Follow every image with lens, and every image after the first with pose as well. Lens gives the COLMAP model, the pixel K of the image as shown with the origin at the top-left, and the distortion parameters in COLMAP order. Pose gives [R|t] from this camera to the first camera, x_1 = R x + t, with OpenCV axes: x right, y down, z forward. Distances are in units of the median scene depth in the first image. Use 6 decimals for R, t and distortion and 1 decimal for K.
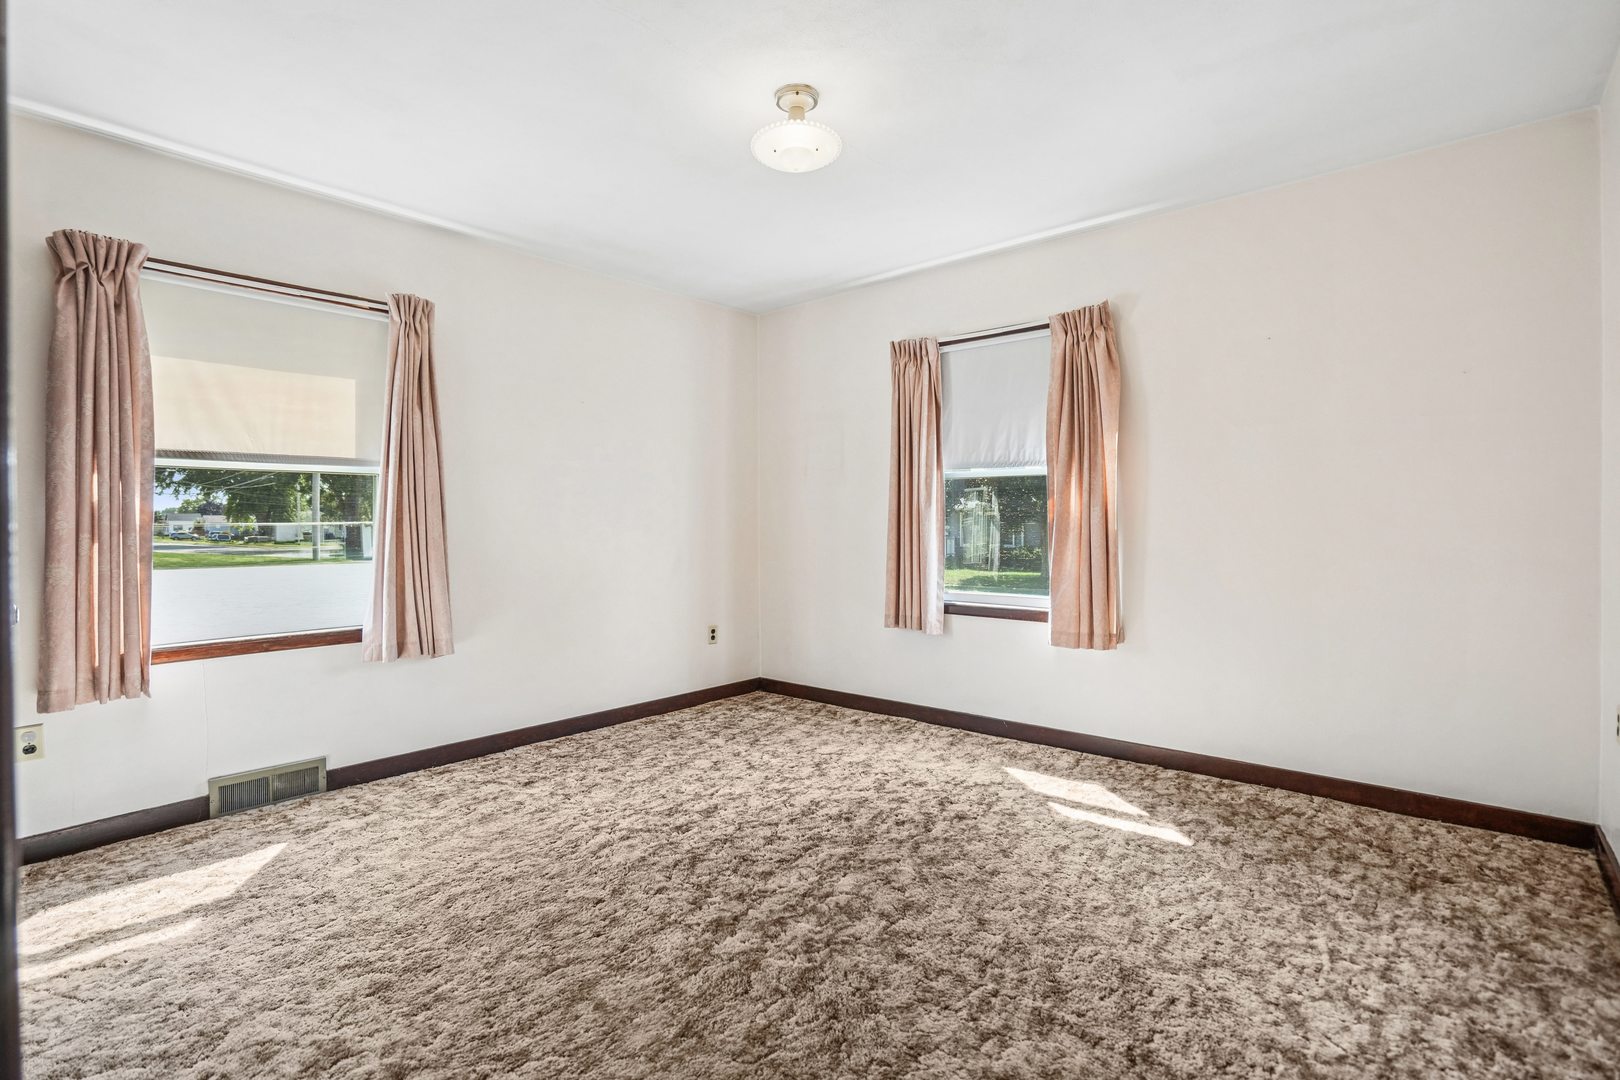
lens RADIAL K [[771.1, 0, 811.9], [0, 771.1, 513.6], [0, 0, 1]] dist [-0.063333, 0.018327]
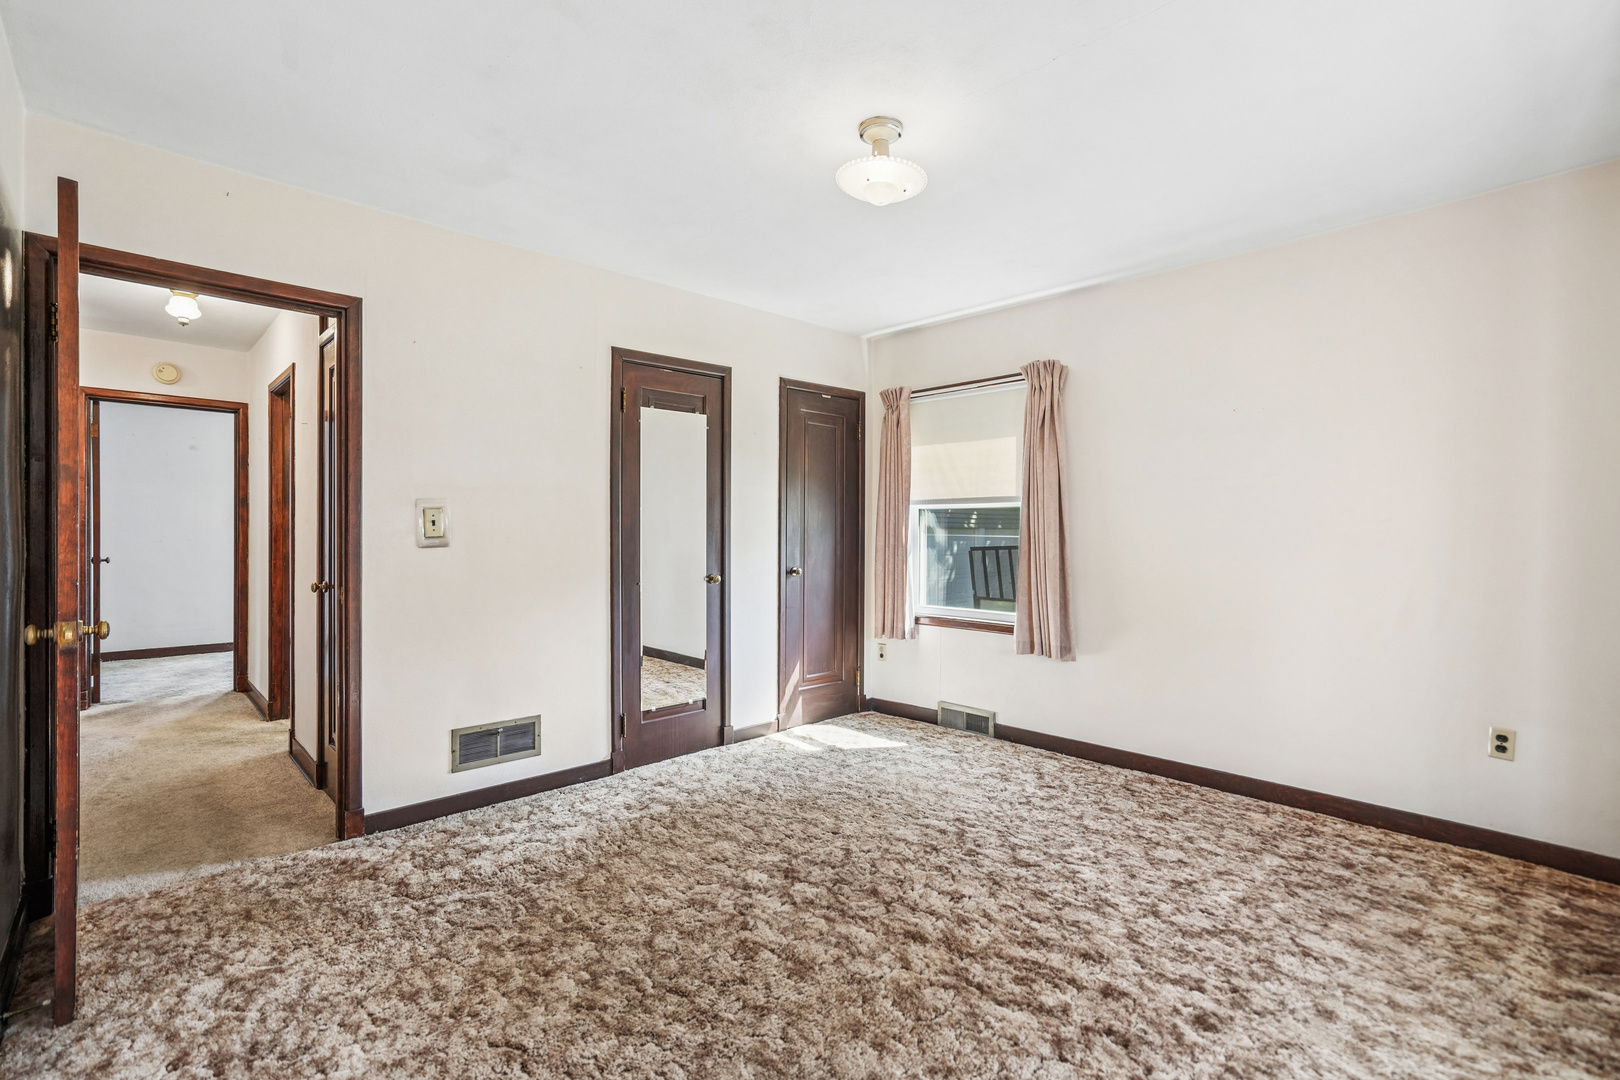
lens RADIAL K [[755.9, 0, 810.0], [0, 755.9, 517.0], [0, 0, 1]] dist [-0.046554, 0.016820]
pose [[-0.110176, -0.010385, -0.993858, 0.789471], [0.004257, 0.999931, -0.010920, -0.024440], [0.993903, -0.005434, -0.110124, 0.830394]]
